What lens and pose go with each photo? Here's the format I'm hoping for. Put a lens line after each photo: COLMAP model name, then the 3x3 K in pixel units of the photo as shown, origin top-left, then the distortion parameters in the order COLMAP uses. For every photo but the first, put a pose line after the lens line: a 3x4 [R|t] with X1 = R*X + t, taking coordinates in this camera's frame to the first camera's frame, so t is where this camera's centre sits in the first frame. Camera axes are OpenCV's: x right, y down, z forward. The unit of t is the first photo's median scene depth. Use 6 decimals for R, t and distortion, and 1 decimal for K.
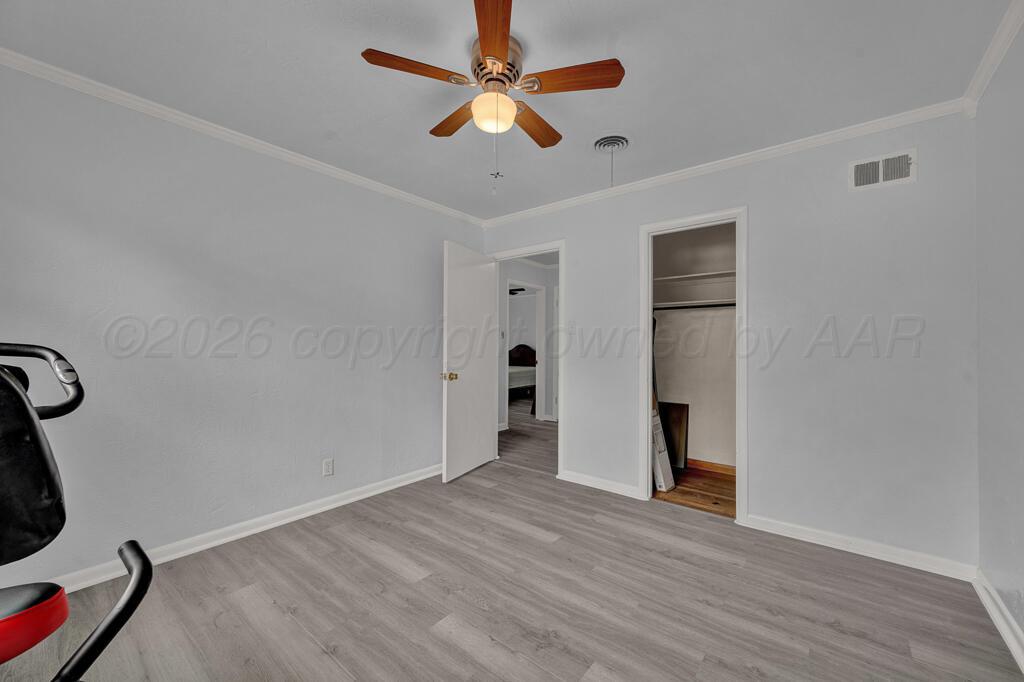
lens RADIAL K [[397.6, 0, 514.4], [0, 397.6, 342.5], [0, 0, 1]] dist [-0.001212, 0.000570]
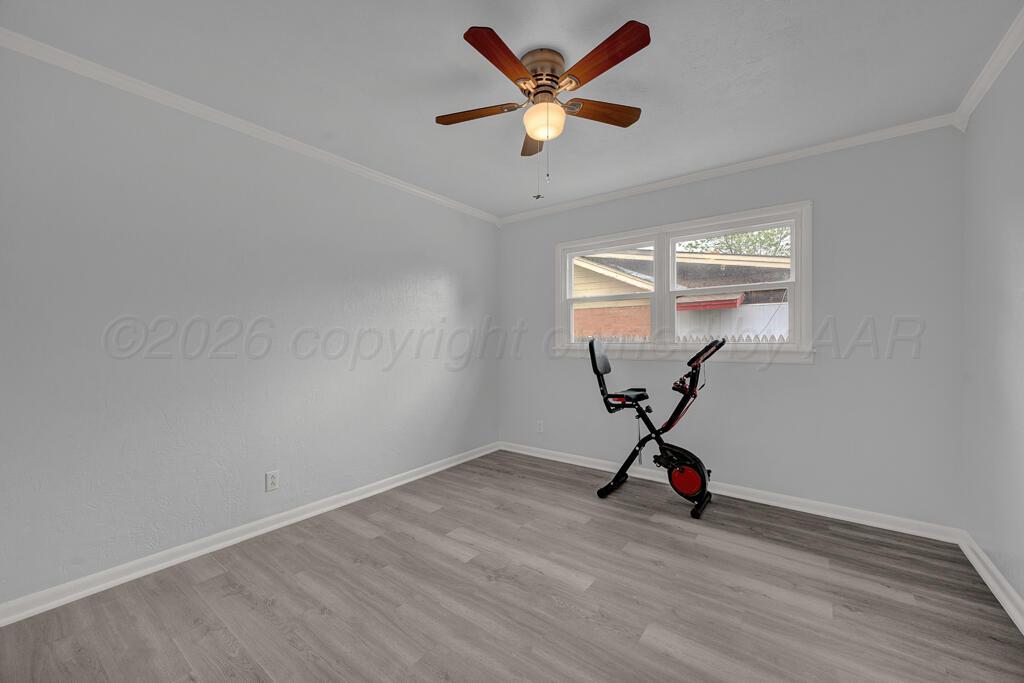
lens RADIAL K [[397.6, 0, 510.7], [0, 397.6, 341.8], [0, 0, 1]] dist [-0.001212, 0.000570]
pose [[-0.999620, 0.000311, -0.027557, 0.067938], [0.000388, 0.999996, -0.002804, 0.018859], [0.027556, -0.002813, -0.999616, 2.024345]]
